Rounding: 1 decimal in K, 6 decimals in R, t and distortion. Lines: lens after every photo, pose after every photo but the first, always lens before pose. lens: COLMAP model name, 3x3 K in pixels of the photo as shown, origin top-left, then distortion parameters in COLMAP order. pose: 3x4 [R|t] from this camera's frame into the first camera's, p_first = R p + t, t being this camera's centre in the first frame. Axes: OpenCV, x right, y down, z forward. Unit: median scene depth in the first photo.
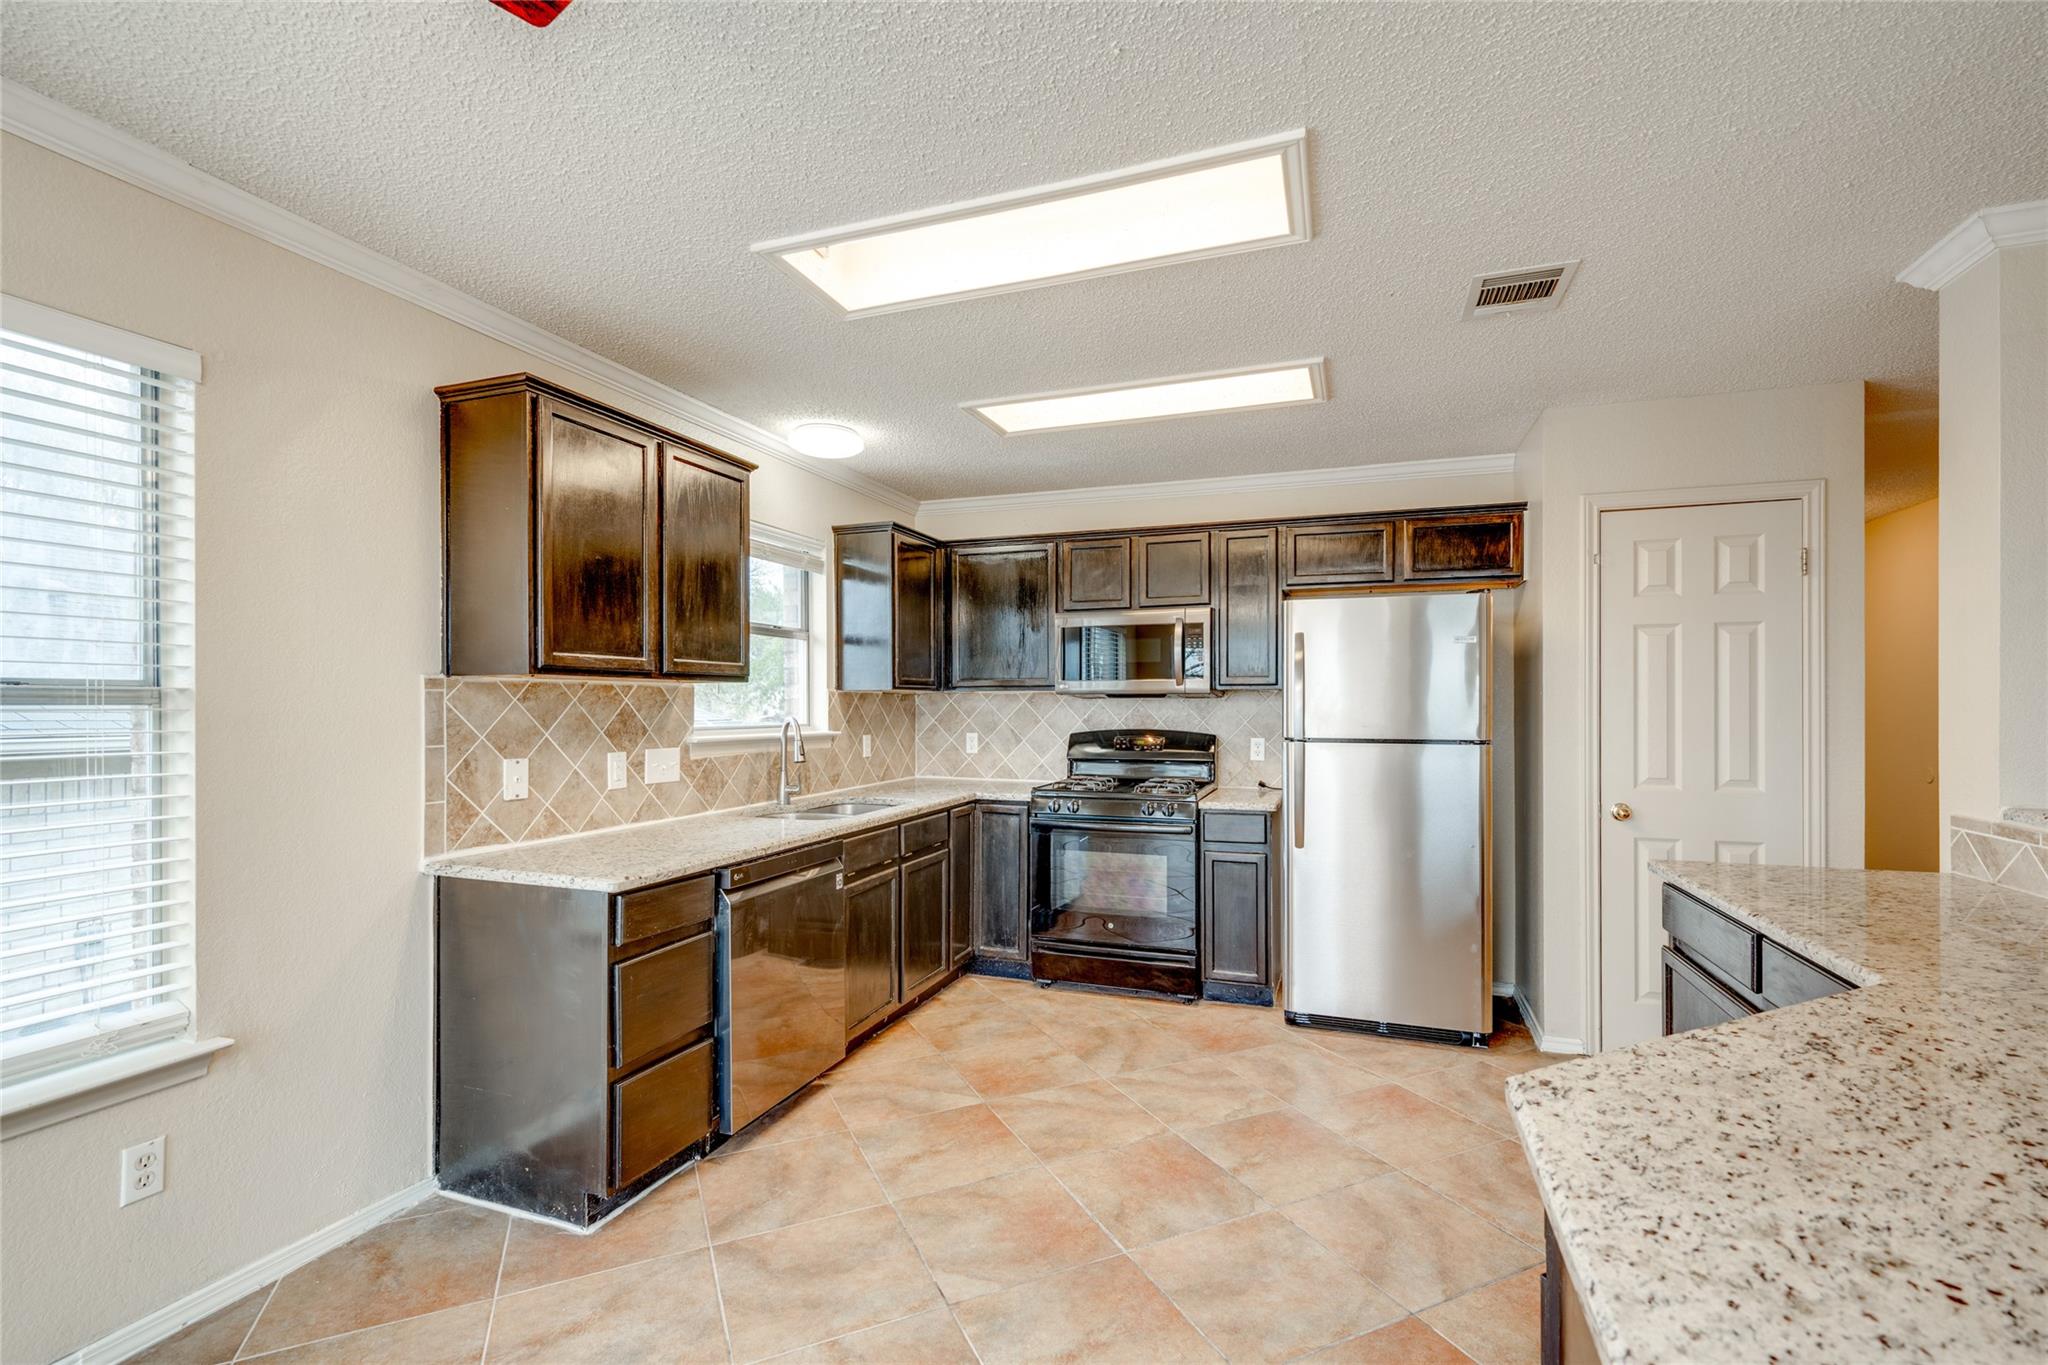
lens RADIAL K [[896.7, 0, 1040.8], [0, 896.7, 701.9], [0, 0, 1]] dist [-0.002067, 0.001297]
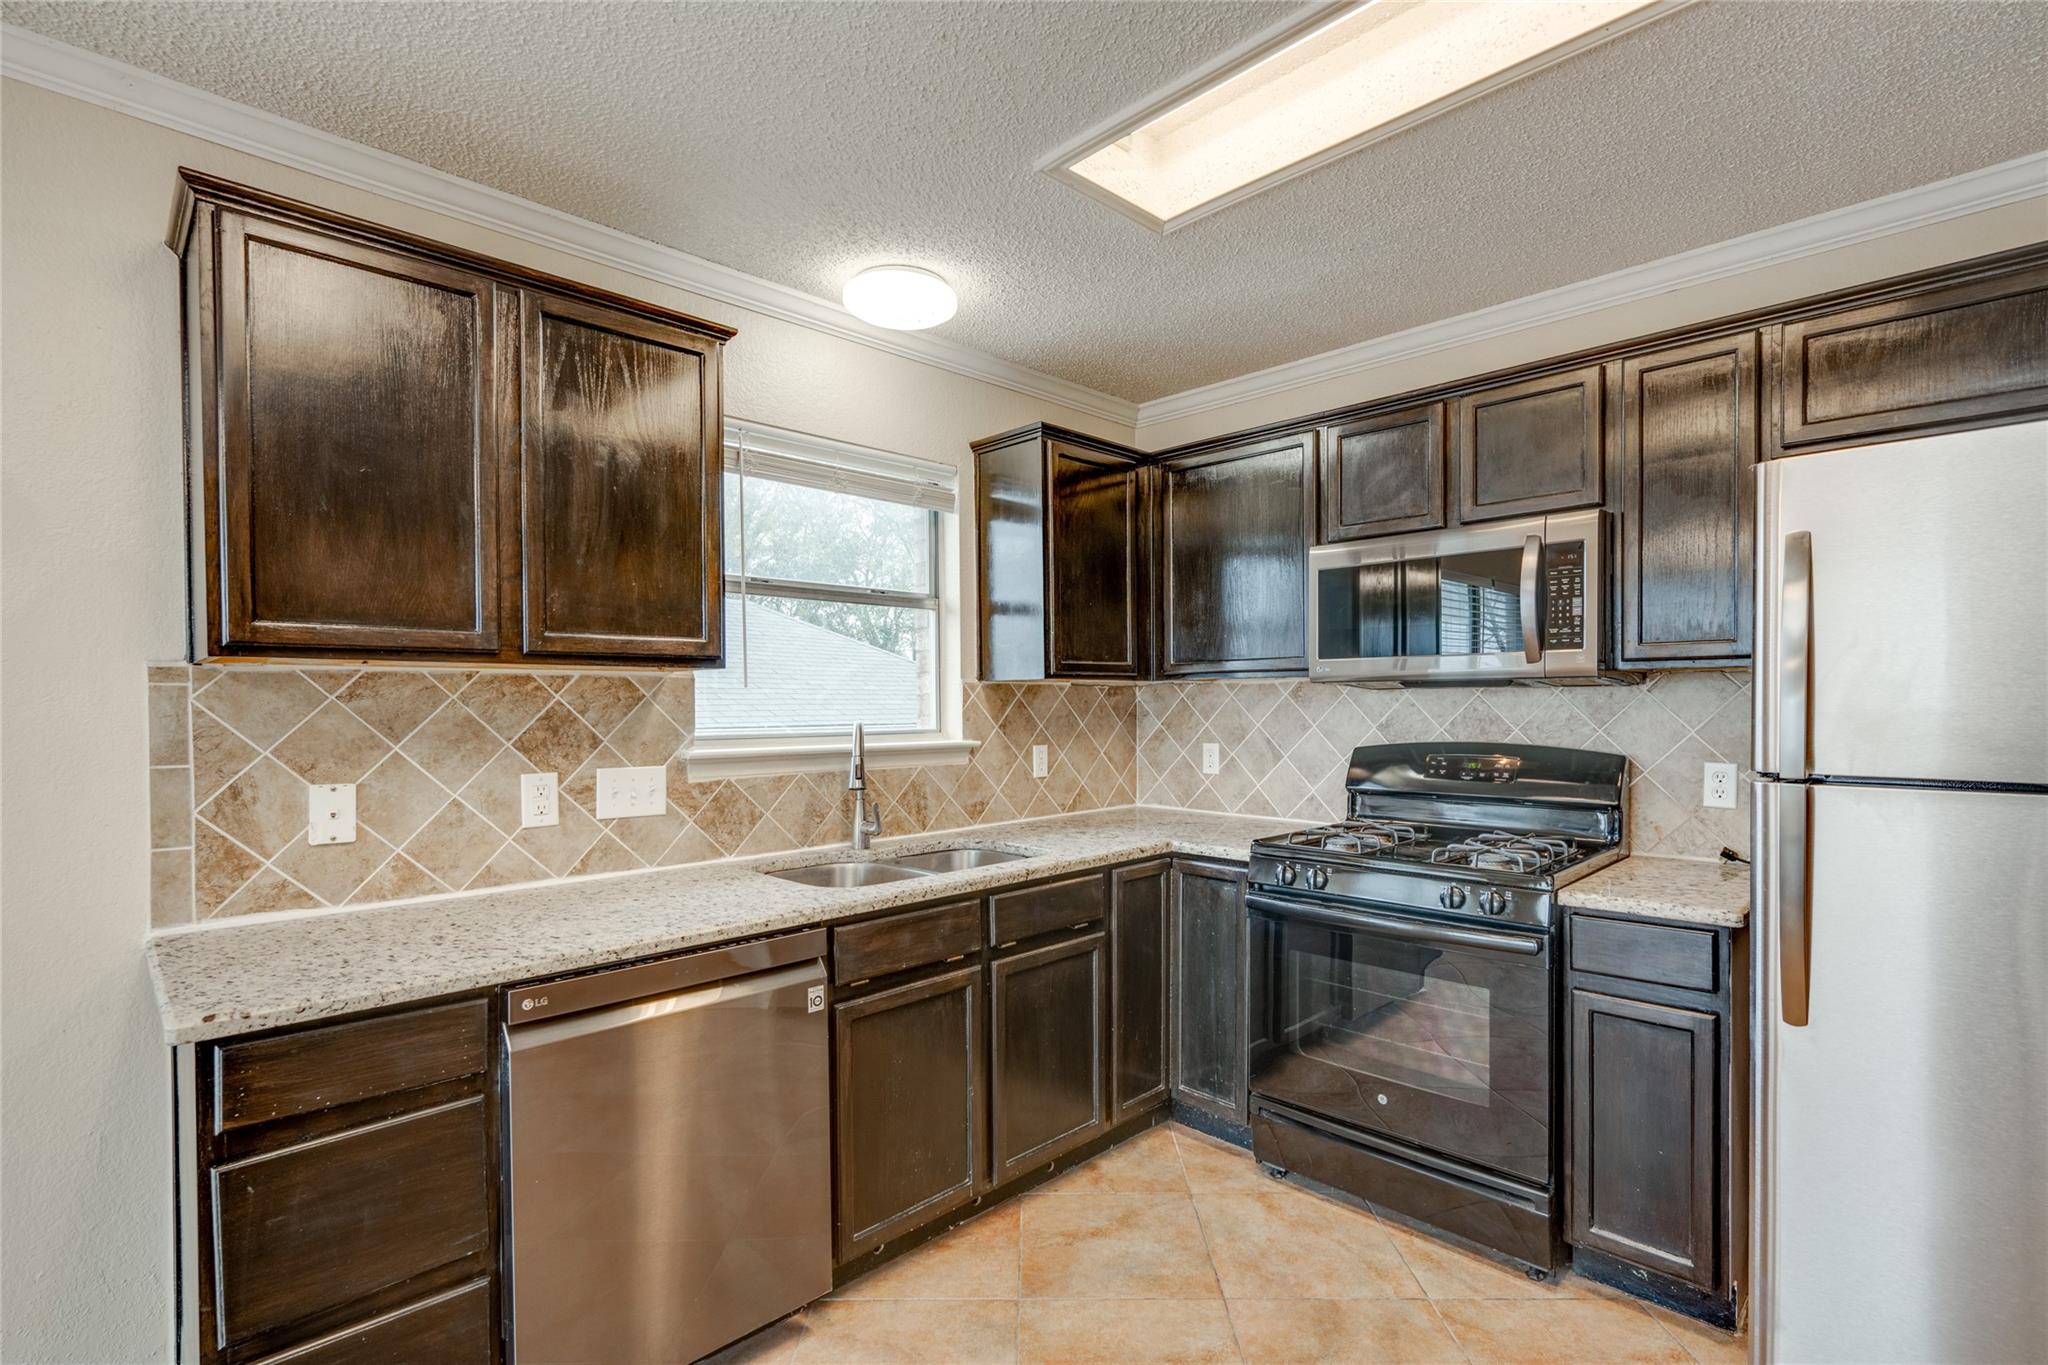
lens RADIAL K [[956.6, 0, 1035.8], [0, 956.6, 715.7], [0, 0, 1]] dist [0.000374, -0.001792]
pose [[0.902028, 0.001888, -0.431674, 0.156545], [0.006013, 0.999838, 0.016938, 0.001648], [0.431637, -0.017874, 0.901870, 0.425550]]
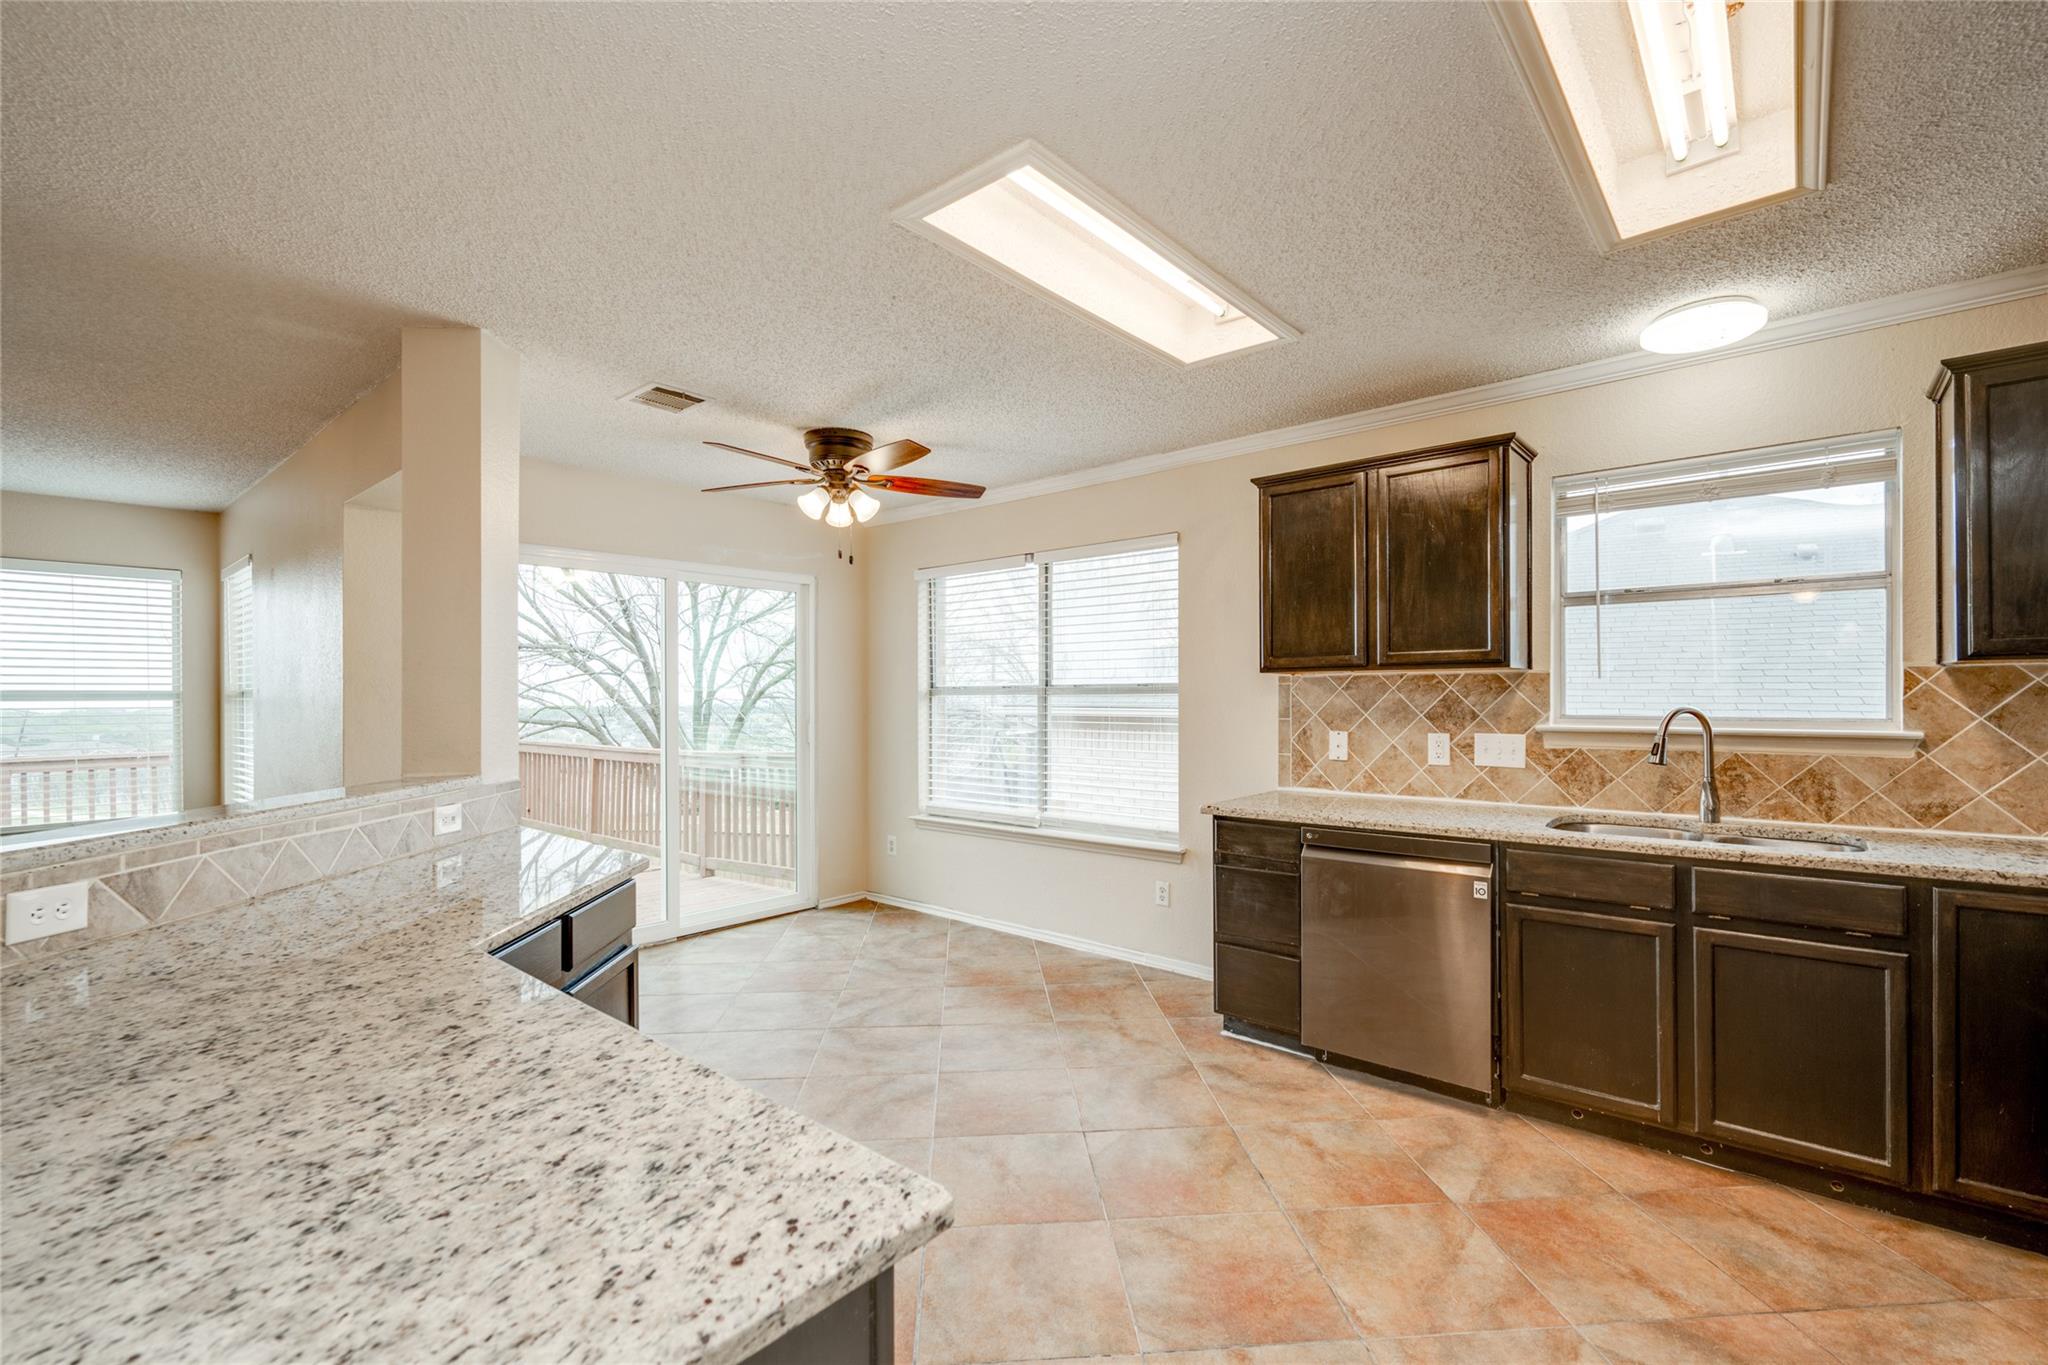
lens RADIAL K [[896.7, 0, 1037.0], [0, 896.7, 697.7], [0, 0, 1]] dist [-0.002067, 0.001297]
pose [[-0.358777, 0.004800, -0.933411, 0.657734], [0.008762, 0.999960, 0.001774, 0.003589], [0.933382, -0.007542, -0.358804, 0.785774]]
